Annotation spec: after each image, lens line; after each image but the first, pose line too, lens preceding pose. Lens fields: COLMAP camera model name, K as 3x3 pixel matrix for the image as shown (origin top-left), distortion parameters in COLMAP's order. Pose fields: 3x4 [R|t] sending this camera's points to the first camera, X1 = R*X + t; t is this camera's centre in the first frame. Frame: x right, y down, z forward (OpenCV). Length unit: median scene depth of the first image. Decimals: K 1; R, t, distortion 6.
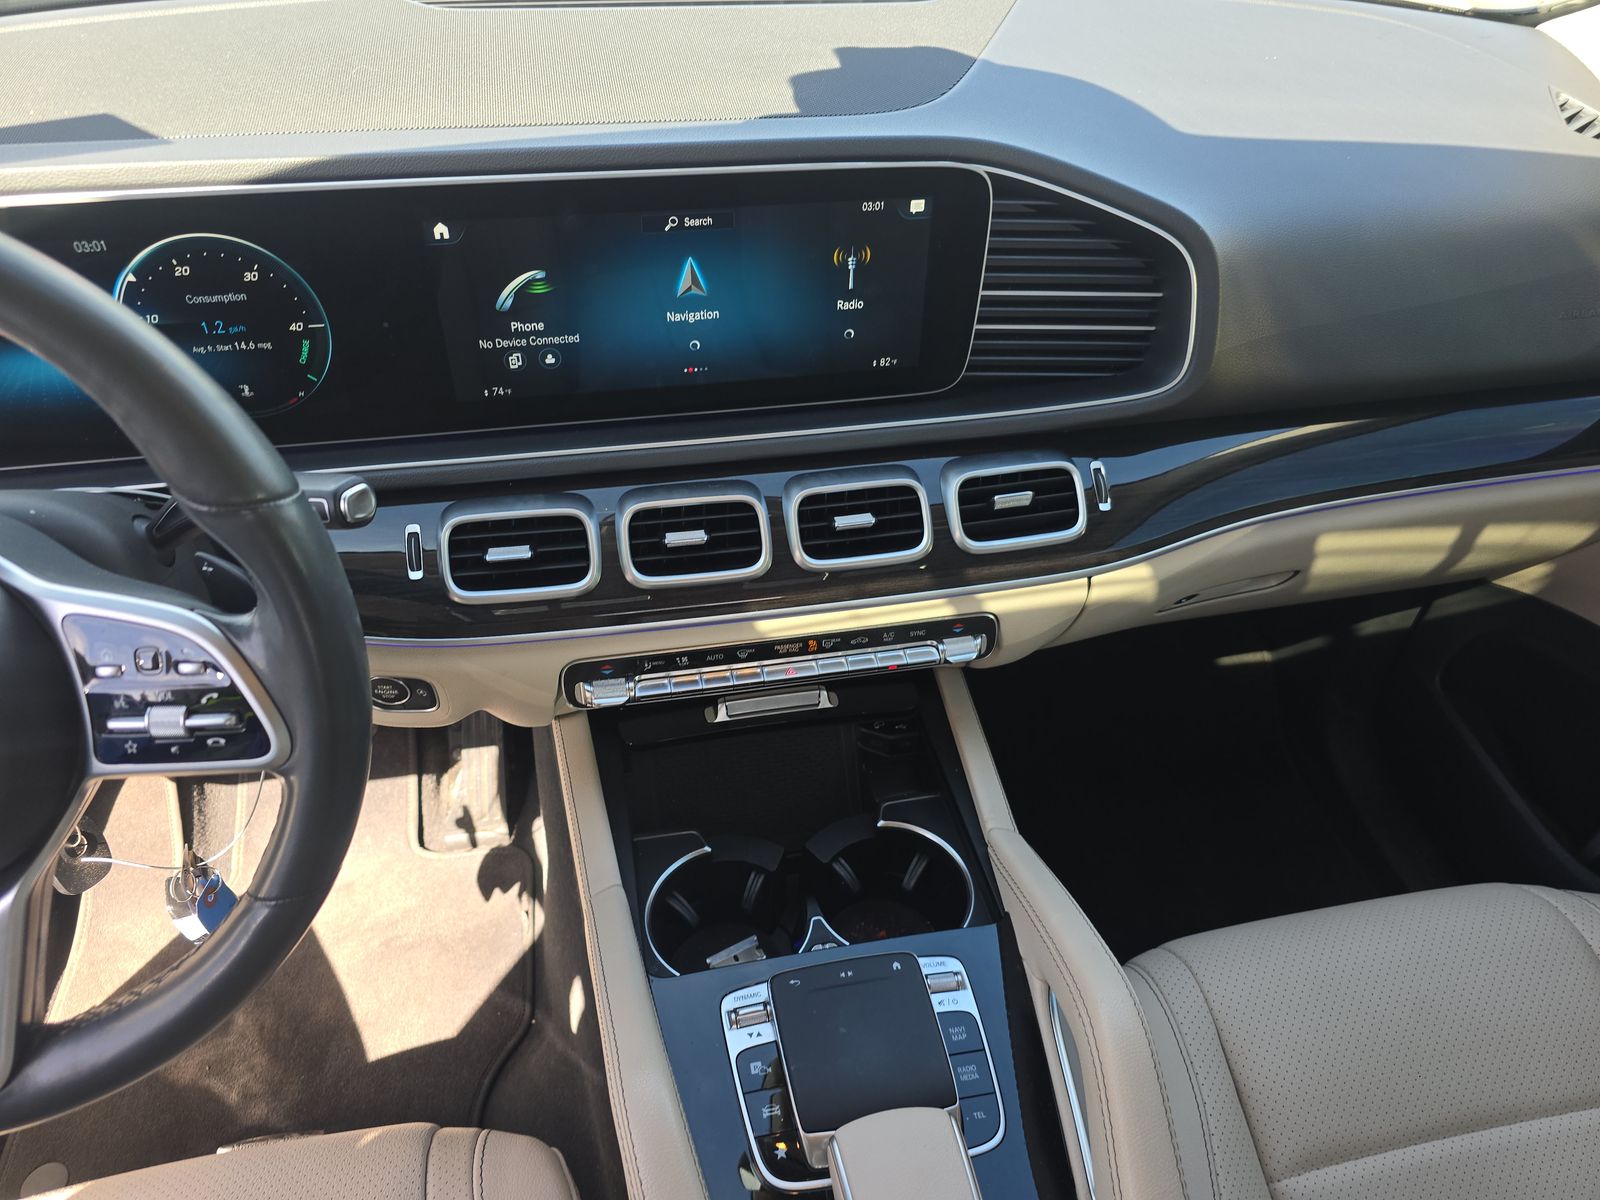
lens RADIAL K [[1058.2, 0, 800.0], [0, 1058.2, 600.0], [0, 0, 1]] dist [-0.000007, -0.003243]
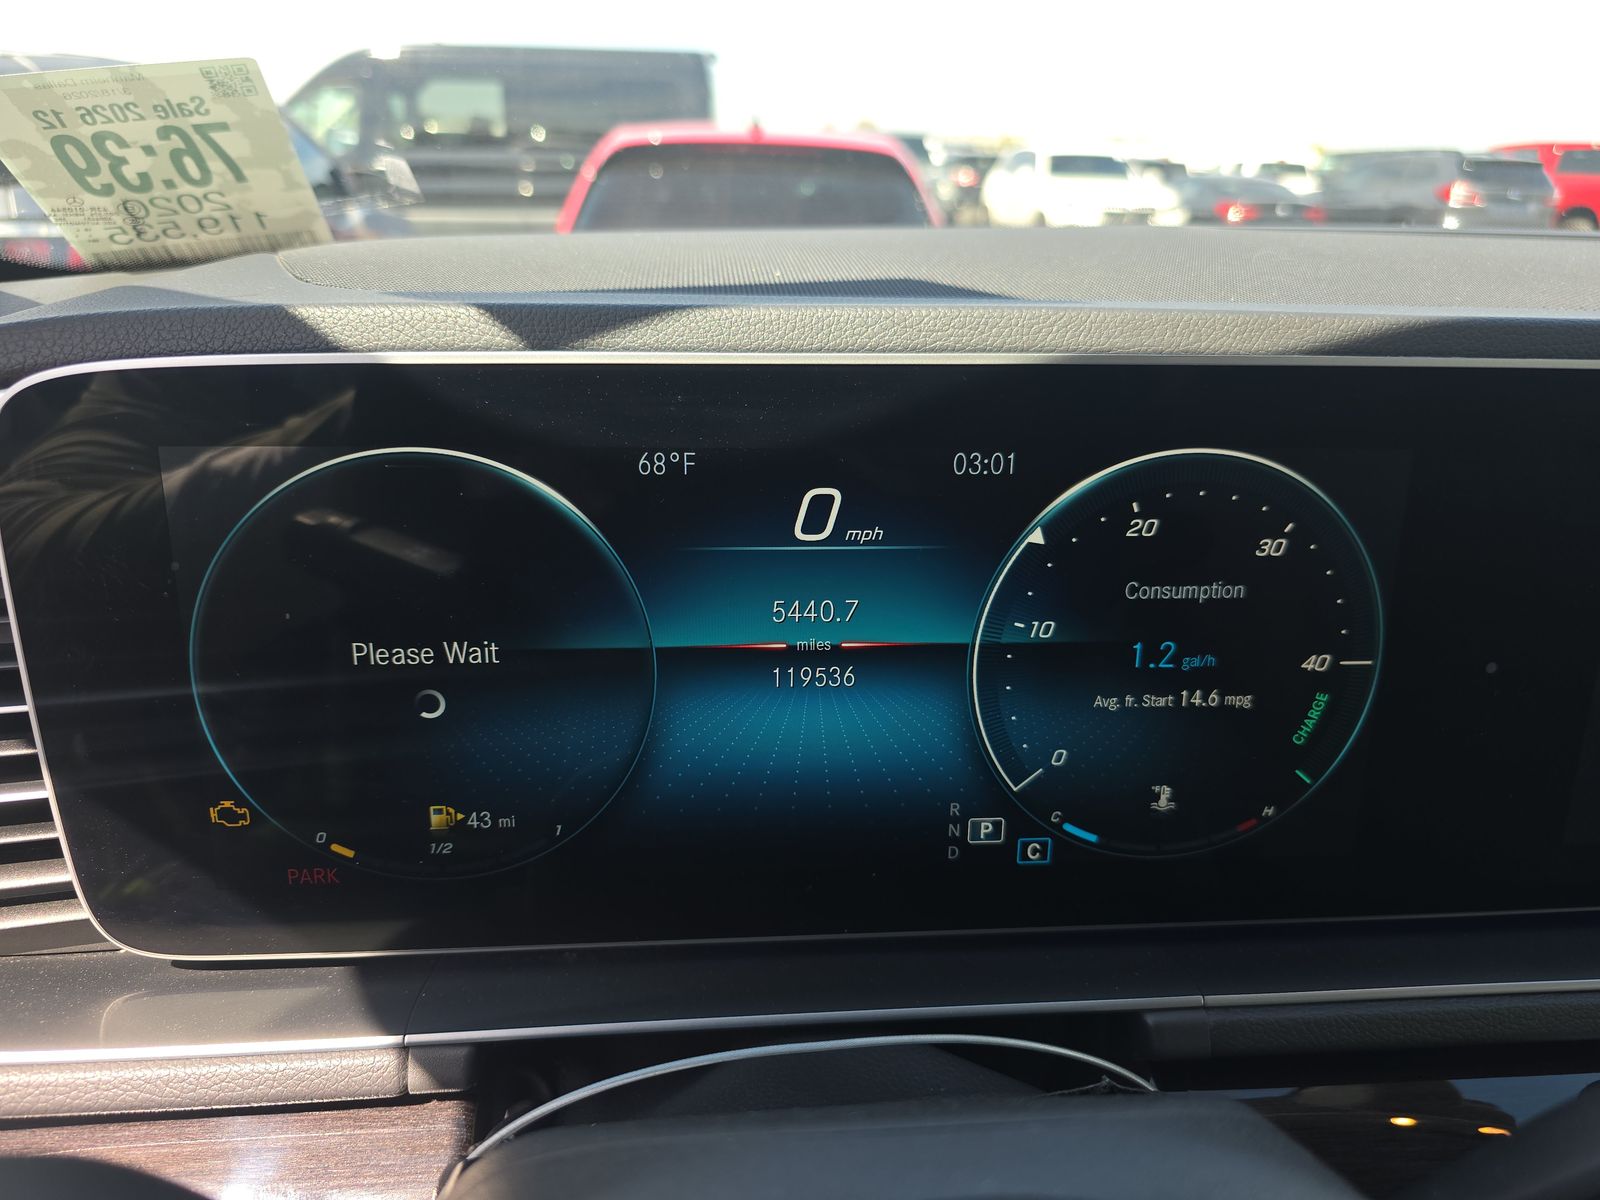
lens RADIAL K [[1088.7, 0, 800.0], [0, 1088.7, 600.0], [0, 0, 1]] dist [0.034000, -0.052516]
pose [[0.993515, 0.029811, -0.109728, -0.628192], [-0.069566, 0.922696, -0.379201, -0.089361], [0.089941, 0.384375, 0.918785, 0.529996]]
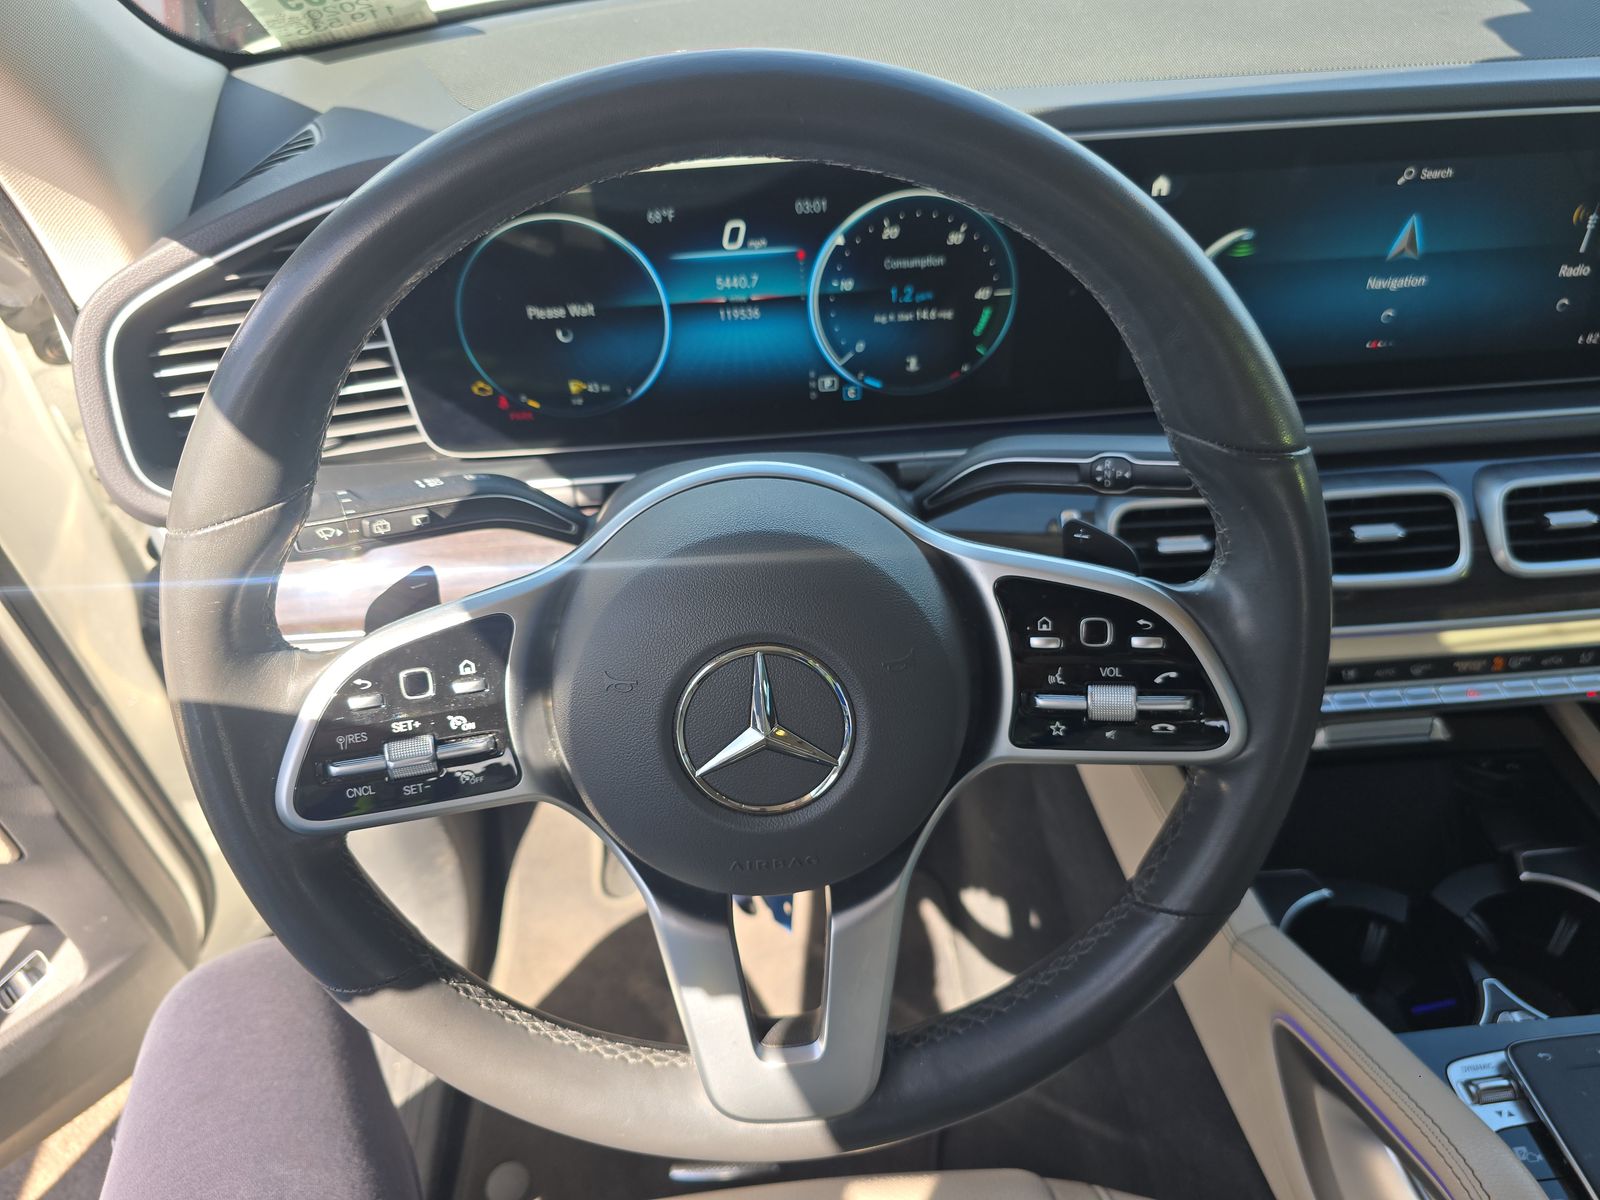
lens RADIAL K [[1088.7, 0, 800.0], [0, 1088.7, 600.0], [0, 0, 1]] dist [0.034000, -0.052516]
pose [[0.988487, 0.033430, -0.147564, -0.472672], [-0.038012, 0.998875, -0.028336, 0.042693], [0.146451, 0.033619, 0.988647, 0.035225]]
